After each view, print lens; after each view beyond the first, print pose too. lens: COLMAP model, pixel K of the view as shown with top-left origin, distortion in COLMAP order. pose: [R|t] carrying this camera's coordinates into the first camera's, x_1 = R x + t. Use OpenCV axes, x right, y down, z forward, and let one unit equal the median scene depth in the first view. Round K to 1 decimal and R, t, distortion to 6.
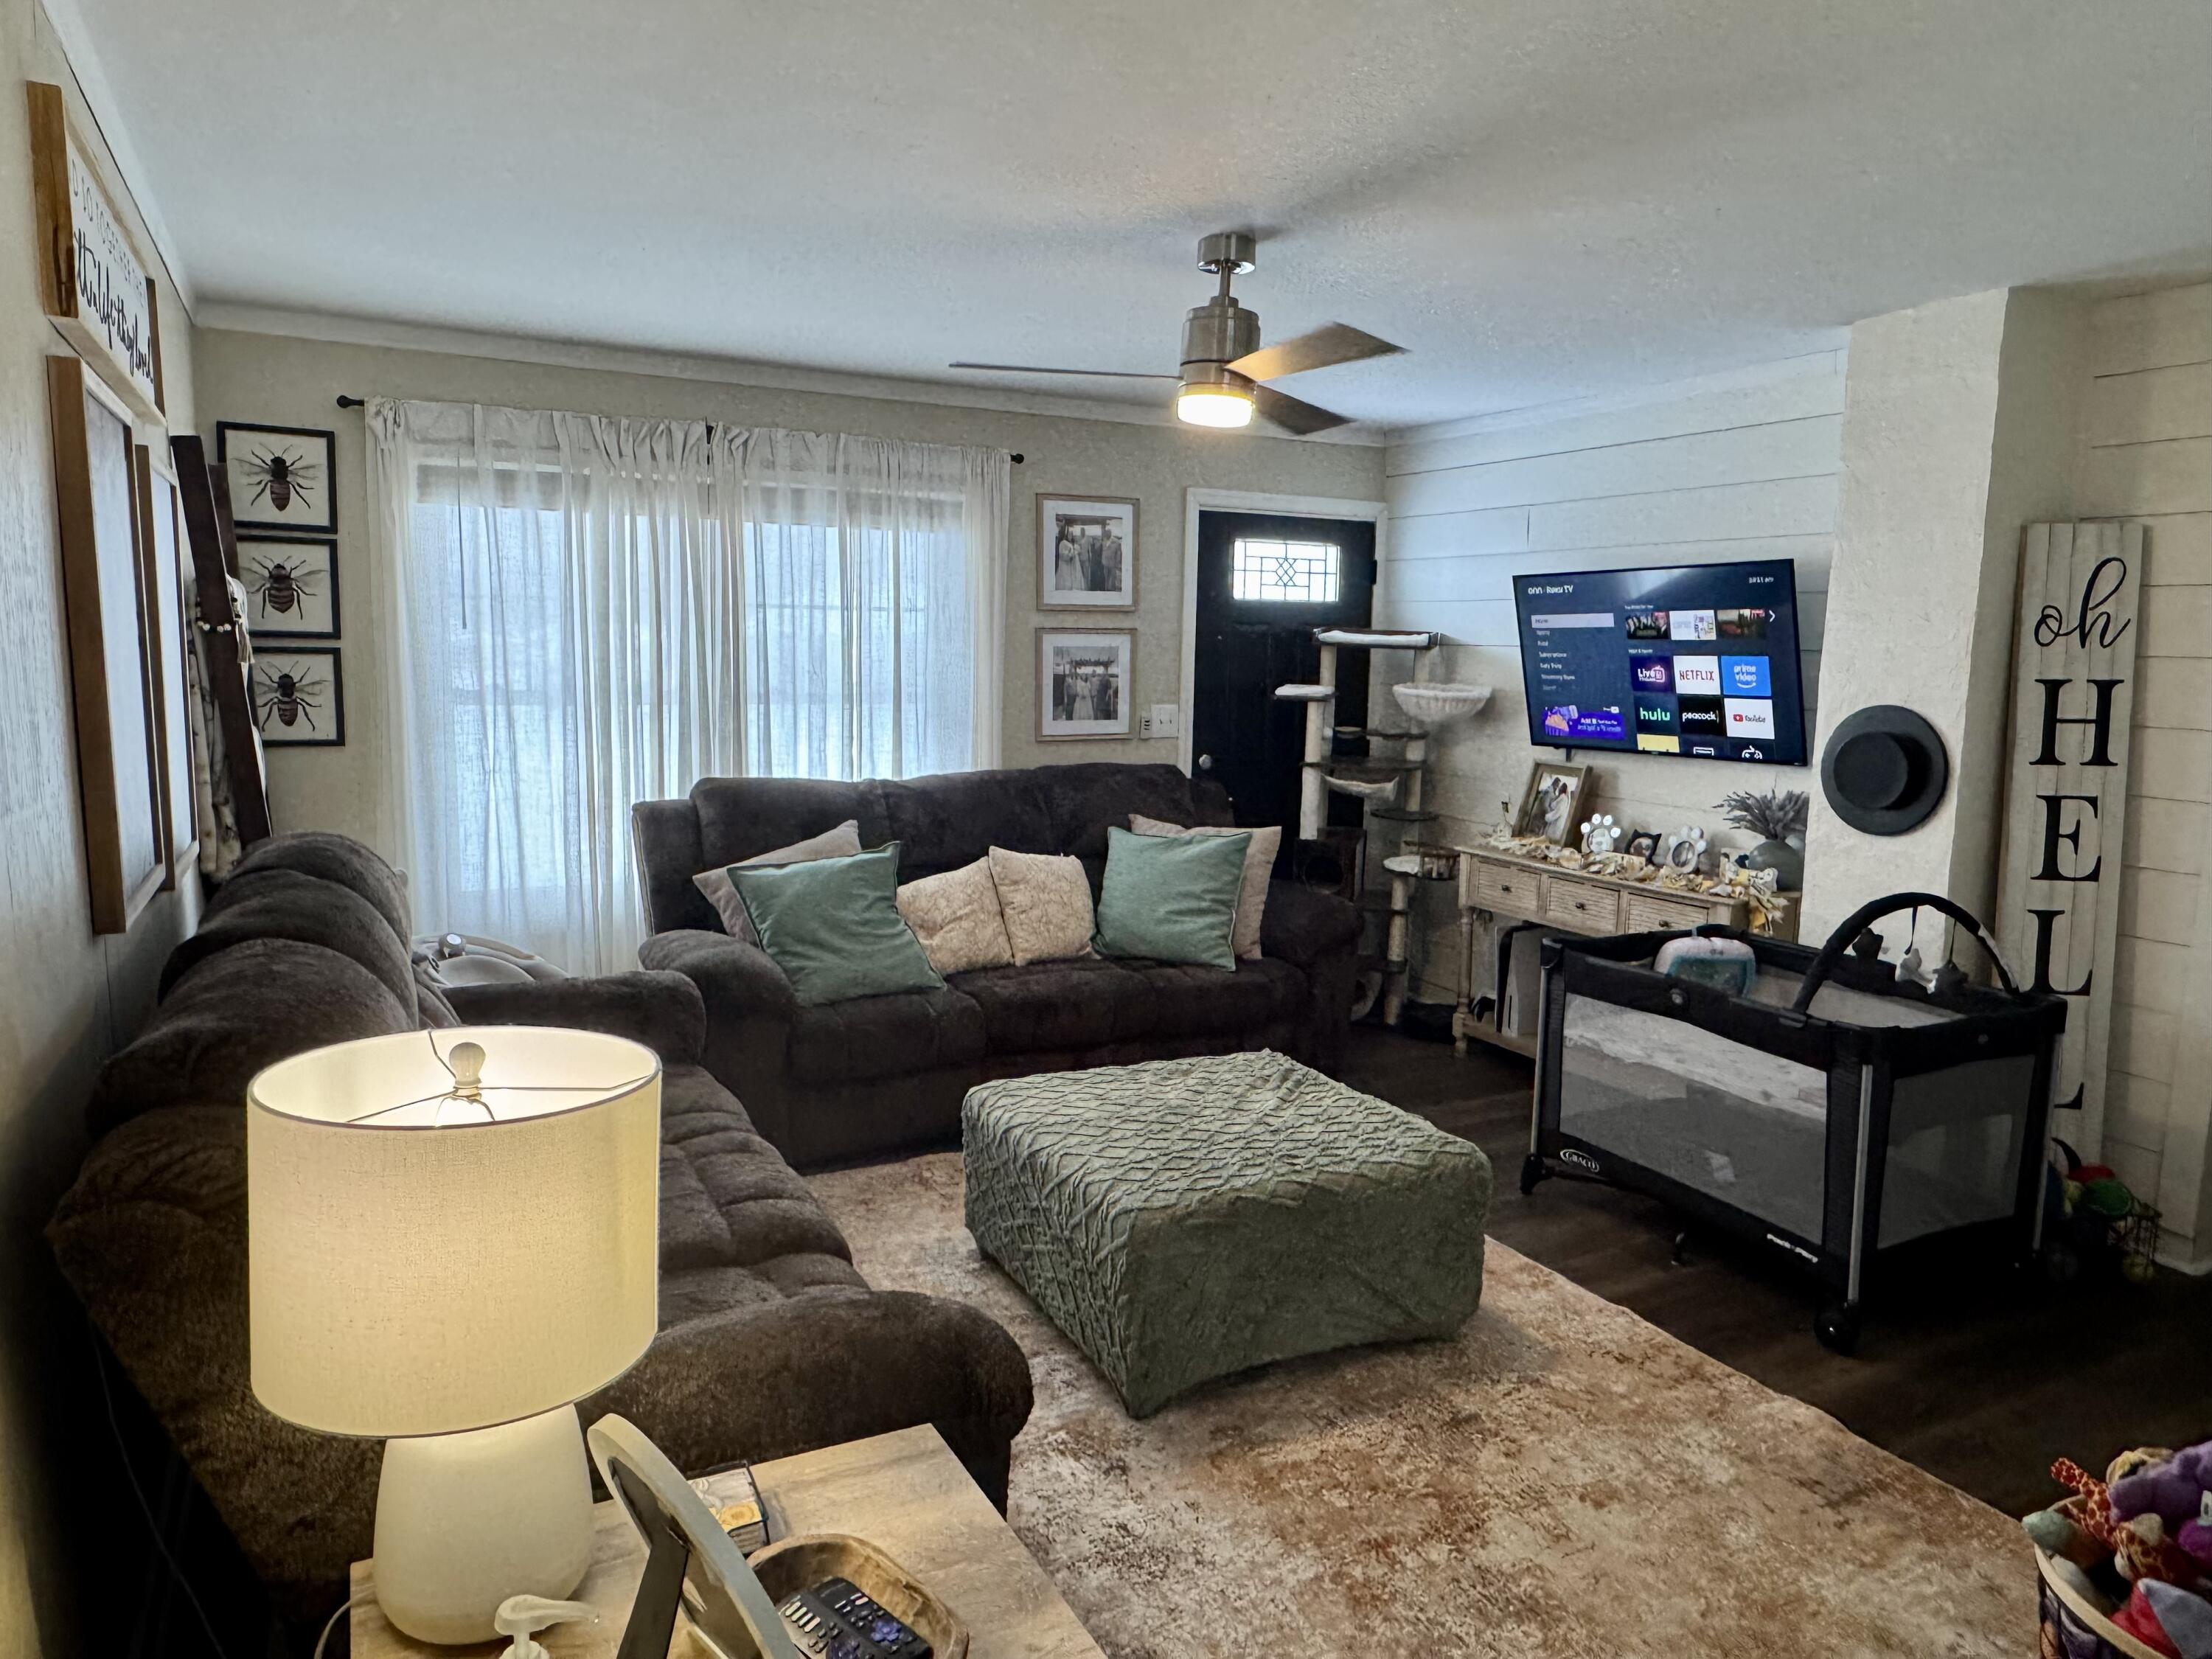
lens RADIAL K [[1397.9, 0, 1106.0], [0, 1397.9, 829.5], [0, 0, 1]] dist [-0.002896, -0.000979]
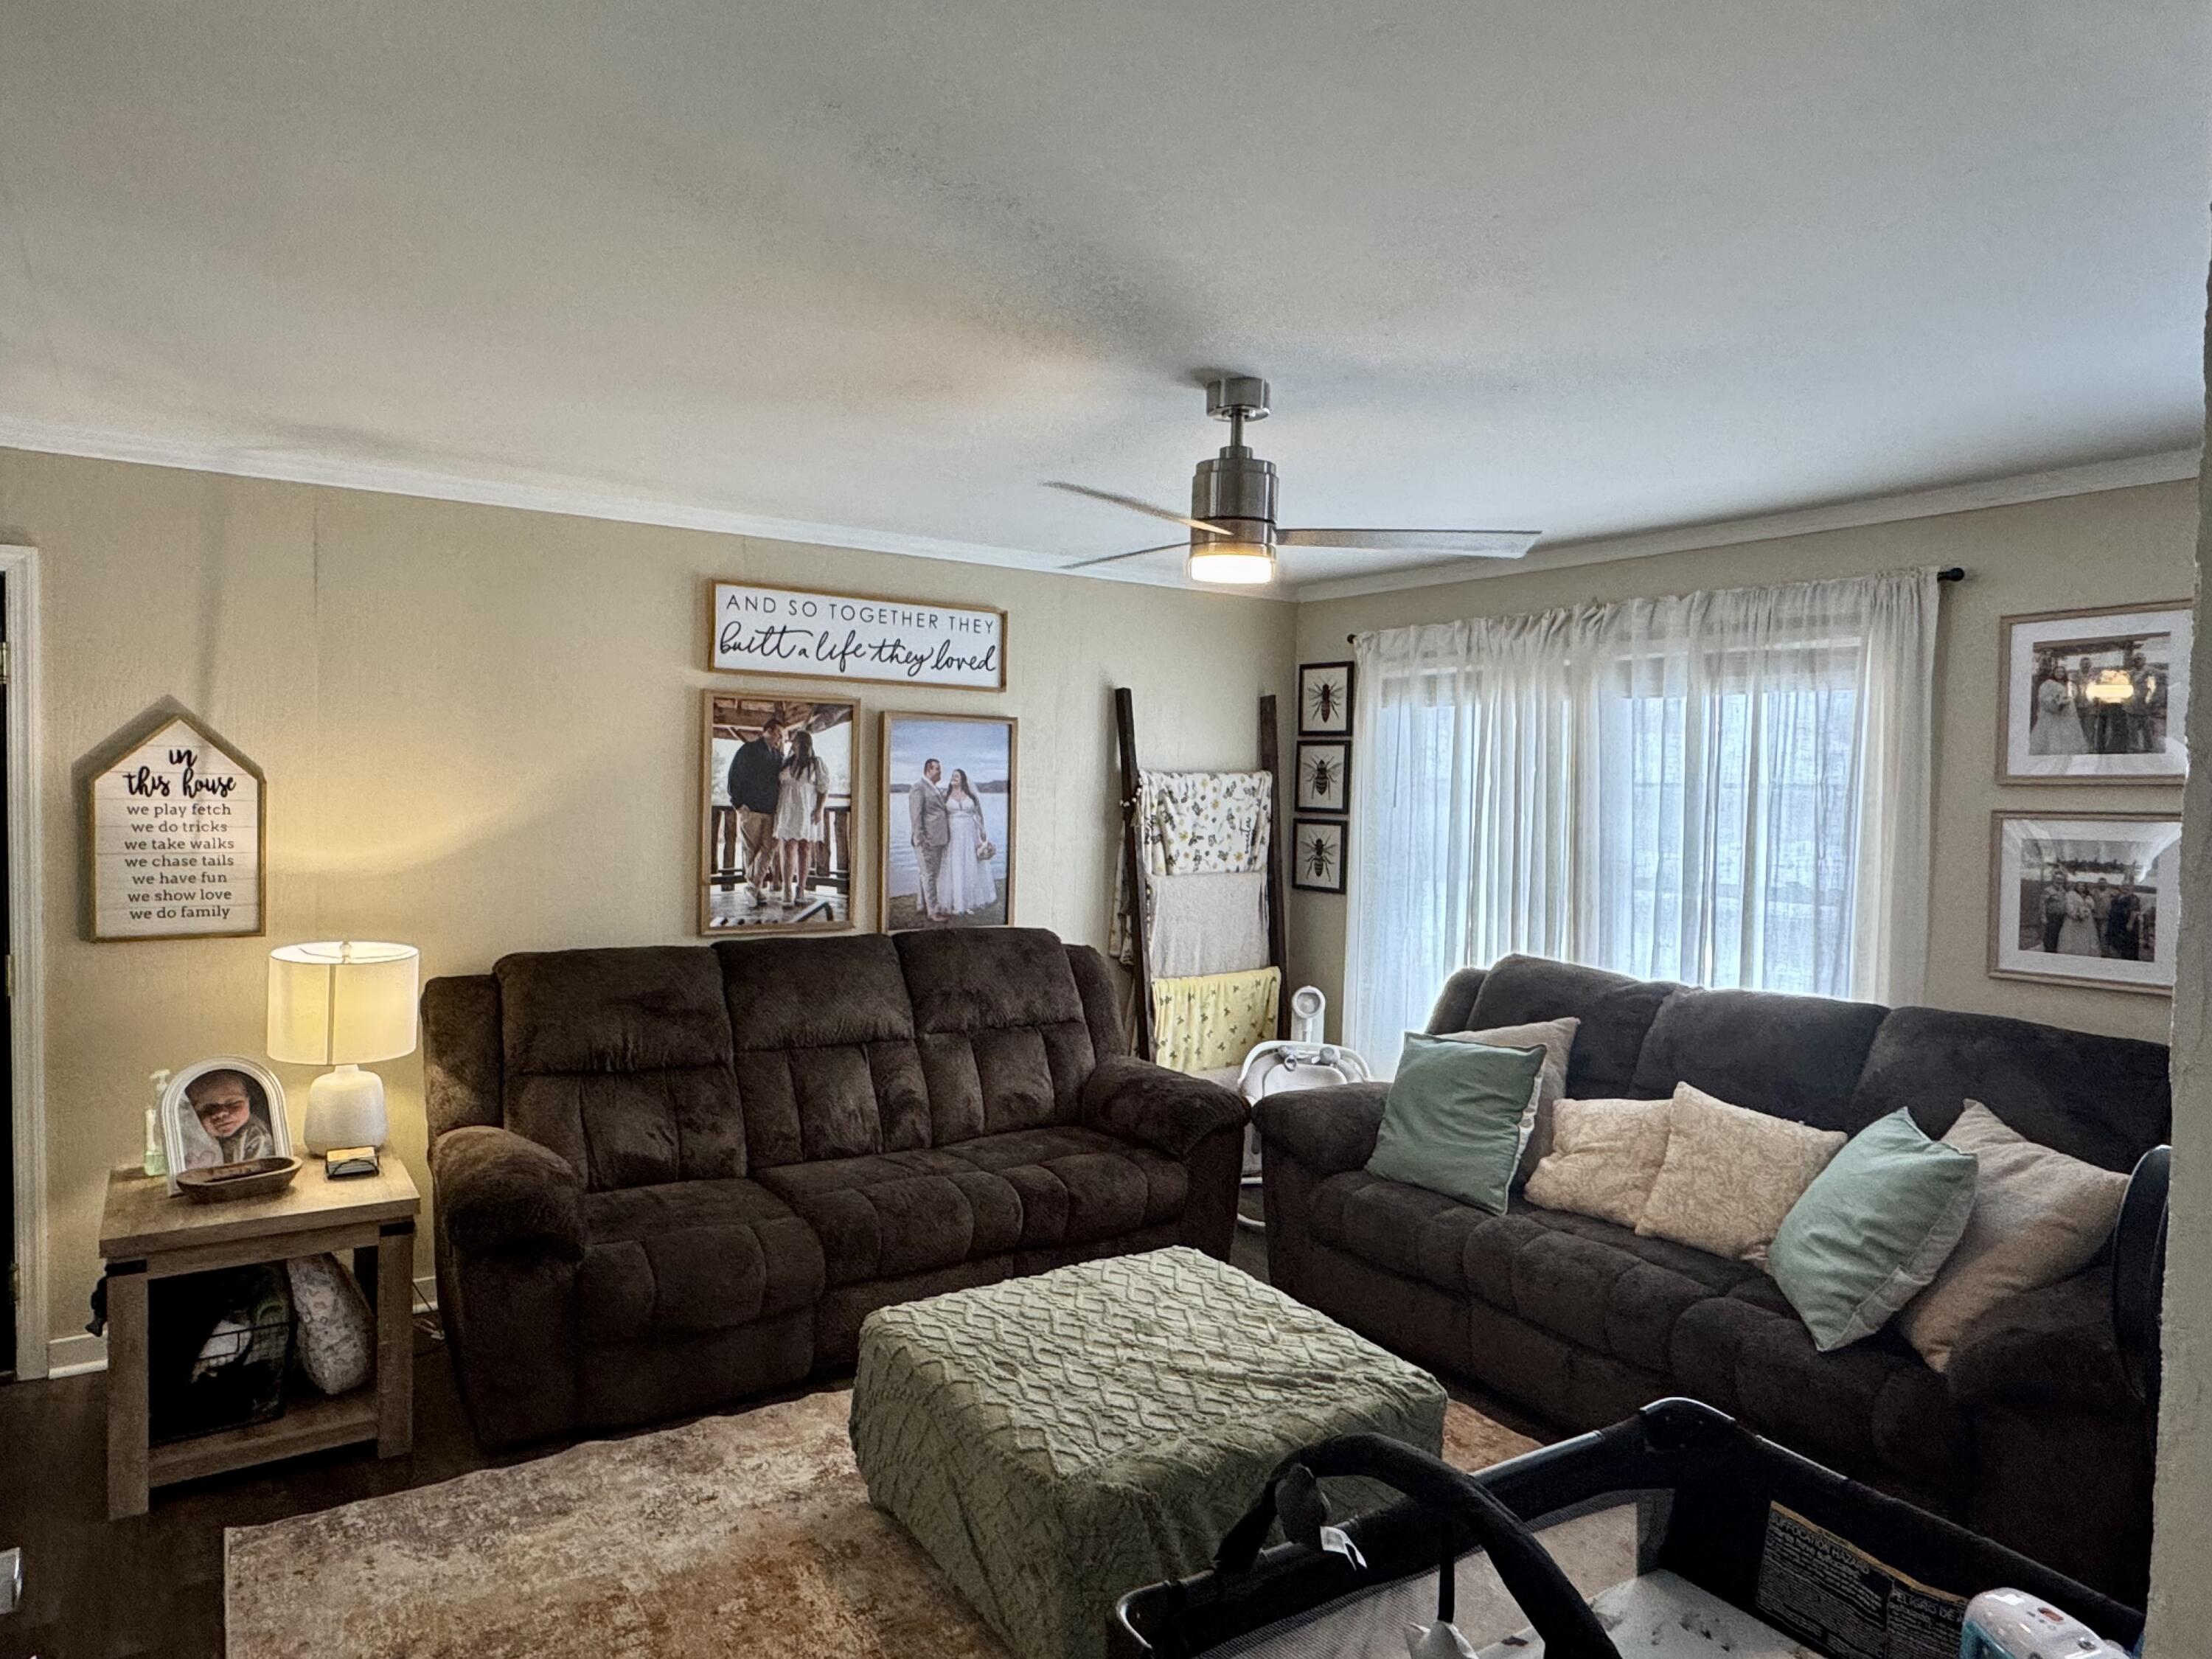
lens RADIAL K [[1379.5, 0, 1106.0], [0, 1379.5, 829.5], [0, 0, 1]] dist [0.006788, 0.001327]
pose [[0.106044, 0.016311, -0.994228, 0.649953], [-0.153514, 0.988146, -0.000163, -0.077476], [0.982440, 0.152645, 0.107291, 0.568252]]
